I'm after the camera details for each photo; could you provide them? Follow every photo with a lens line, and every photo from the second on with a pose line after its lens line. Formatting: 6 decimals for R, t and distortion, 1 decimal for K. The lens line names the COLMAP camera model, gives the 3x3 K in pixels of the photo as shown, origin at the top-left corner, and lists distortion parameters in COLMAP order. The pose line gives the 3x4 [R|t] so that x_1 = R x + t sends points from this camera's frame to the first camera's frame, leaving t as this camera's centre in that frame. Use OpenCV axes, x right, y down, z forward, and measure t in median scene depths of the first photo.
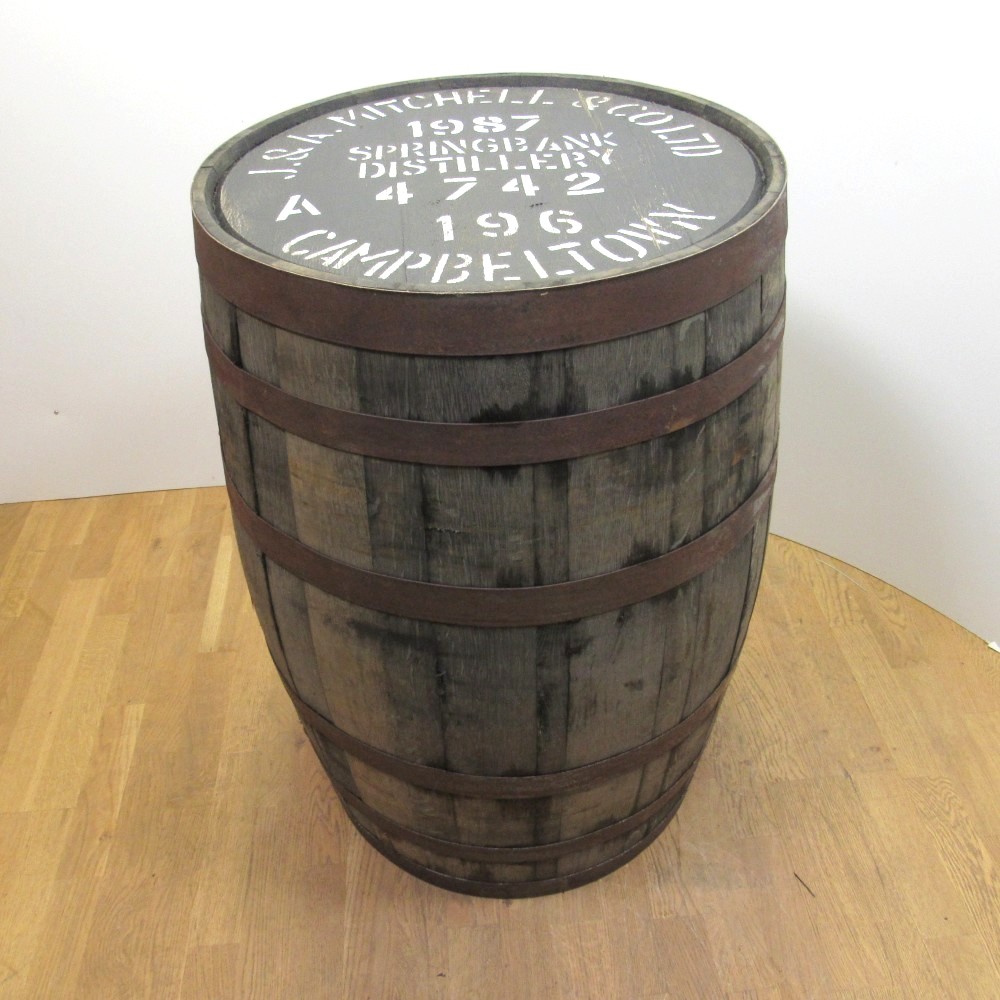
lens RADIAL K [[956.8, 0, 500.0], [0, 956.8, 498.7], [0, 0, 1]] dist [-0.026682, 0.000000]
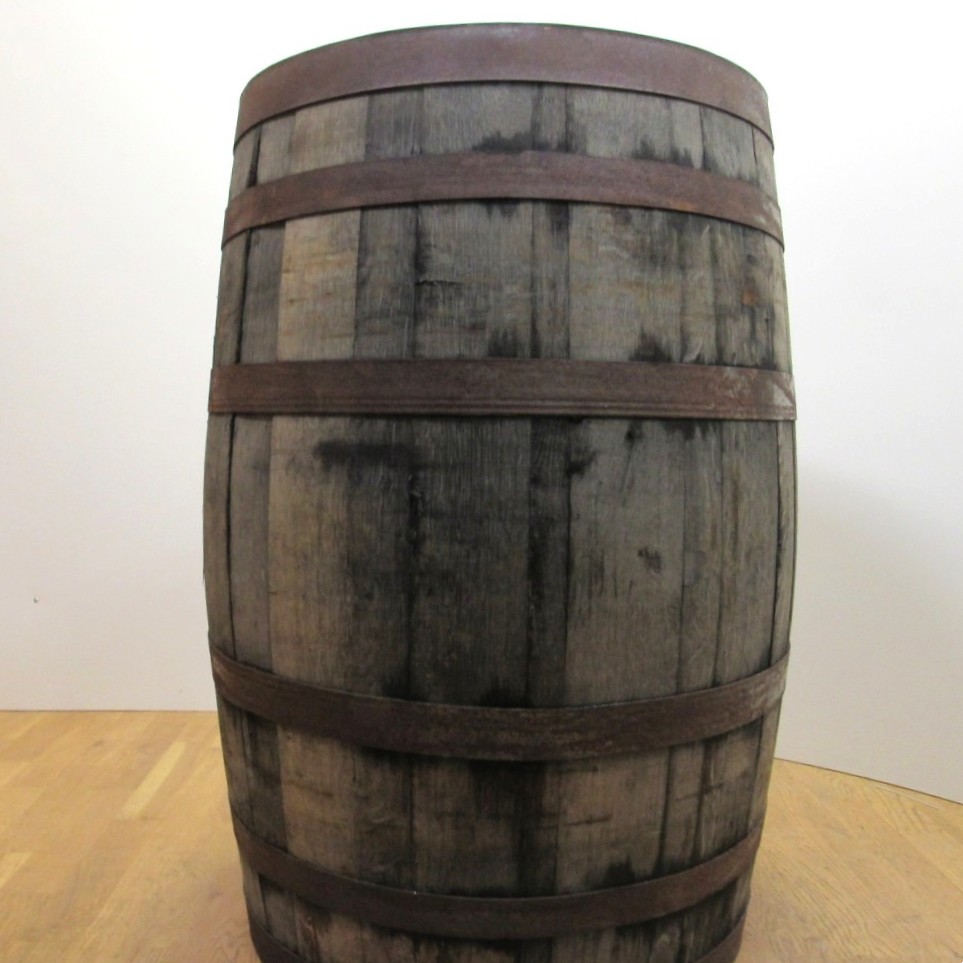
lens RADIAL K [[921.4, 0, 475.6], [0, 921.4, 483.9], [0, 0, 1]] dist [-0.026682, 0.000000]
pose [[0.997910, 0.044355, -0.046986, 0.028972], [-0.063321, 0.816125, -0.574395, 0.651662], [0.012869, 0.576170, 0.817228, 0.351242]]
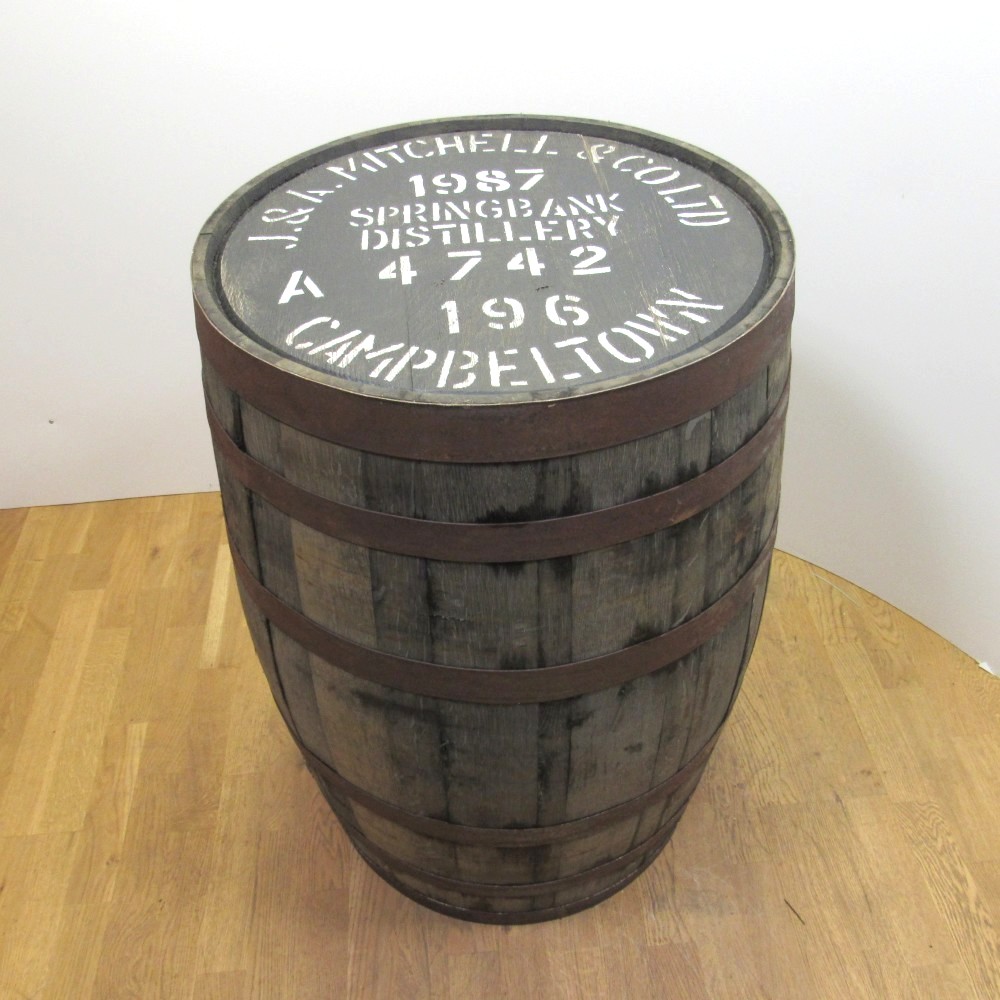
lens RADIAL K [[956.8, 0, 500.8], [0, 956.8, 499.4], [0, 0, 1]] dist [-0.026682, 0.000000]
pose [[0.999958, 0.003141, 0.008633, -0.011787], [-0.003625, 0.998394, 0.056536, -0.137469], [-0.008441, -0.056564, 0.998363, 0.000160]]
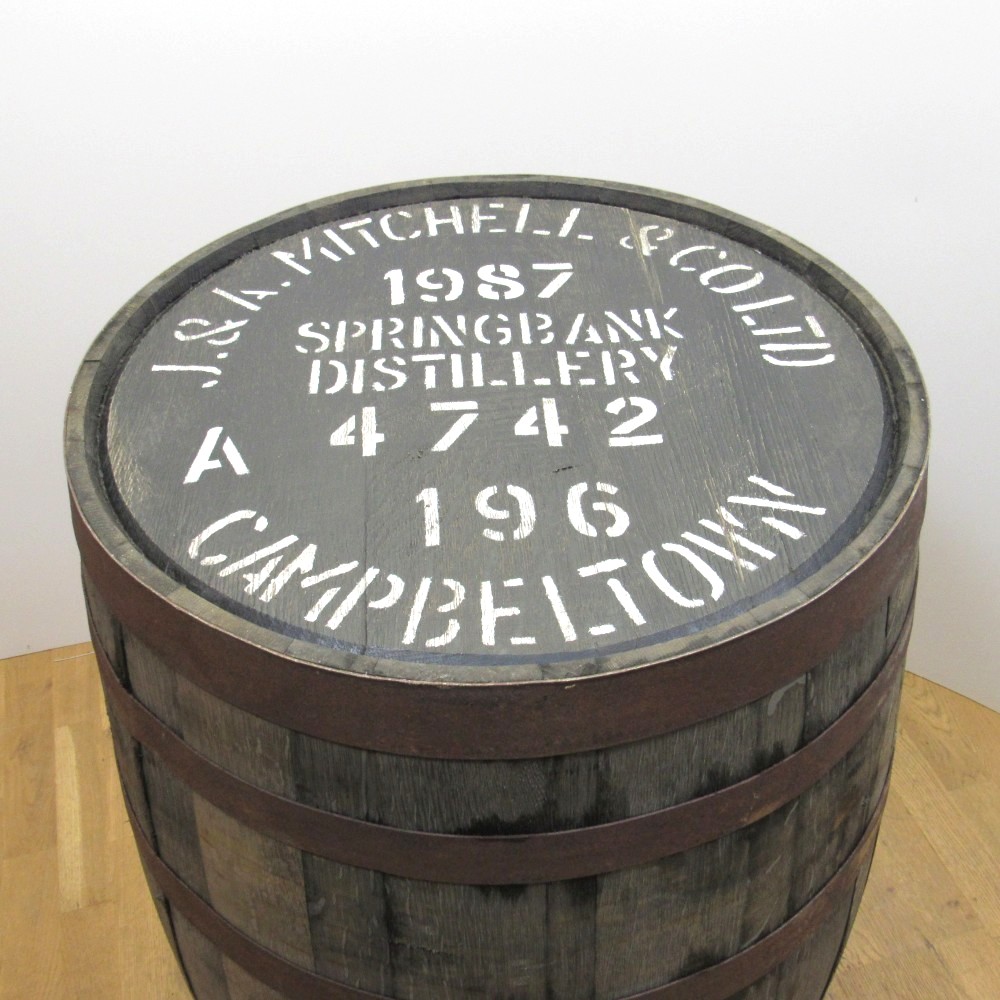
lens RADIAL K [[1207.5, 0, 505.5], [0, 1207.5, 496.2], [0, 0, 1]] dist [-0.043908, 0.000000]
pose [[0.999595, 0.027969, -0.005335, 0.001680], [-0.027857, 0.999413, 0.019953, -0.288507], [0.005890, -0.019796, 0.999787, 0.127030]]
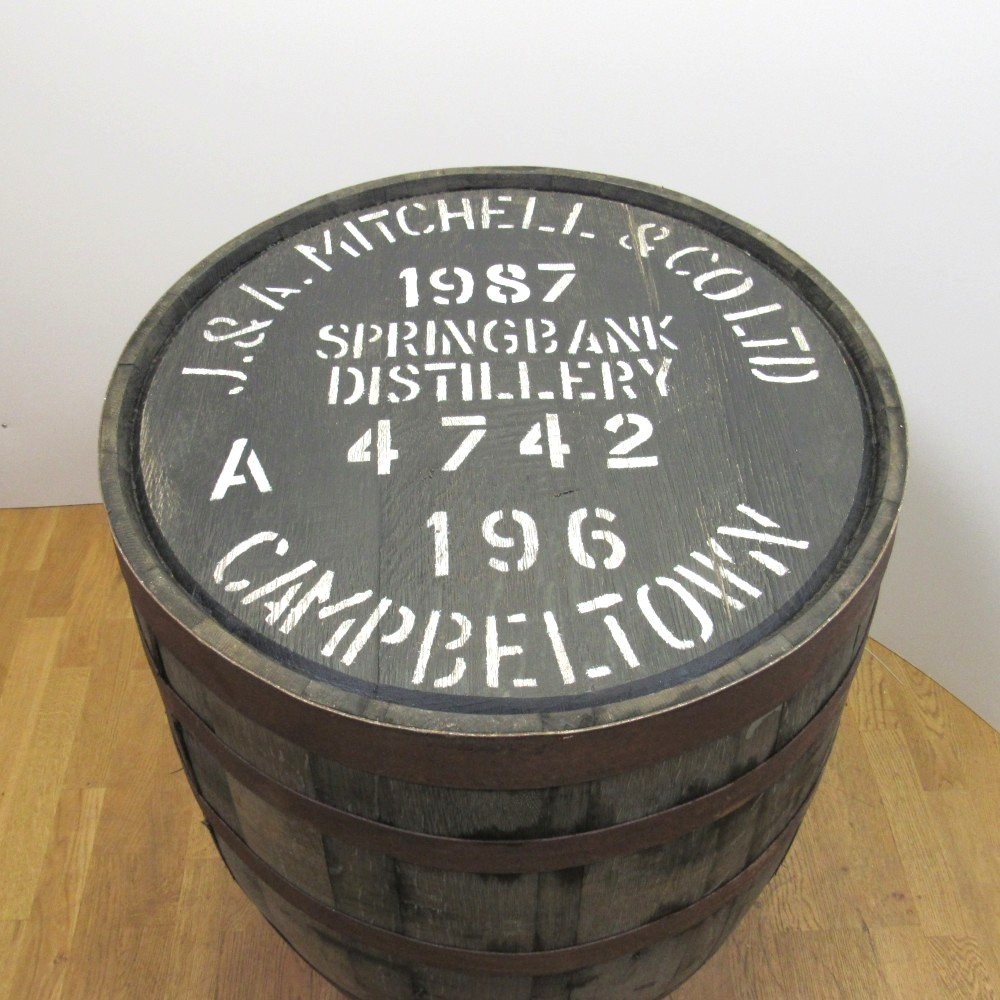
lens RADIAL K [[956.8, 0, 499.6], [0, 956.8, 498.3], [0, 0, 1]] dist [-0.026682, 0.000000]
pose [[0.998844, 0.048053, -0.001492, -0.009735], [-0.047057, 0.983563, 0.174326, -0.407073], [0.009844, -0.174054, 0.984687, 0.260117]]
